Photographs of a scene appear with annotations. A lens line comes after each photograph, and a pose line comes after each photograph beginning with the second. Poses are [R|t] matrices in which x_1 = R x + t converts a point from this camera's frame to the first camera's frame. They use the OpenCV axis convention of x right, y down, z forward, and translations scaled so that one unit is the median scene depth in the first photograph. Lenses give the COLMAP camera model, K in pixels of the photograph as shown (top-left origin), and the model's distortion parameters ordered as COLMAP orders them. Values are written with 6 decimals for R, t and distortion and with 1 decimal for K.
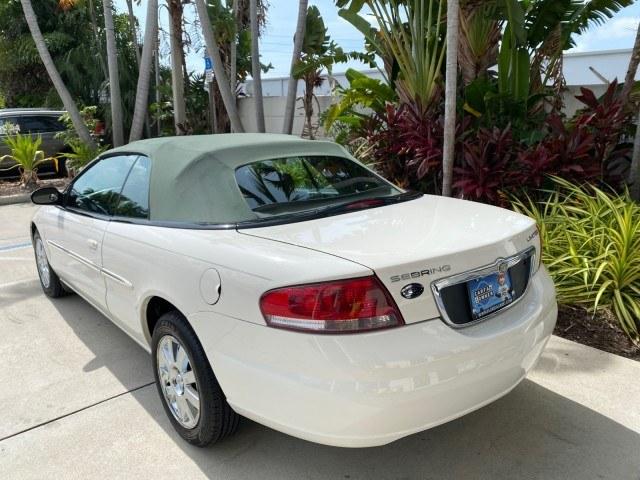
lens RADIAL K [[493.1, 0, 318.3], [0, 493.1, 238.6], [0, 0, 1]] dist [0.028240, -0.034734]
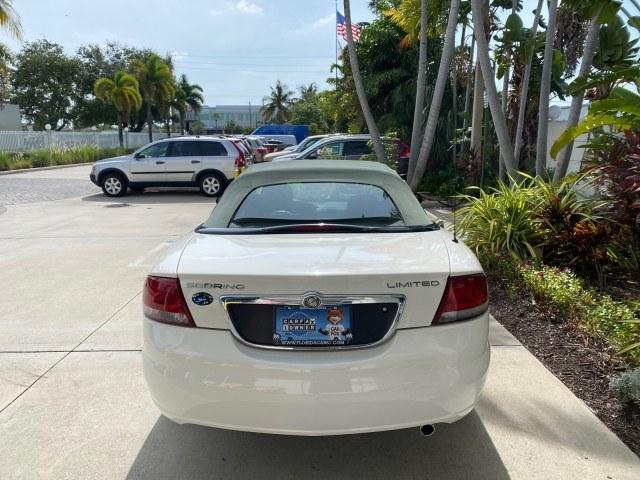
lens RADIAL K [[493.1, 0, 315.0], [0, 493.1, 235.9], [0, 0, 1]] dist [0.028240, -0.034734]
pose [[0.755431, 0.128035, -0.642597, 0.386115], [-0.159604, 0.987140, 0.009054, -0.032011], [0.635492, 0.095721, 0.766151, 0.091426]]
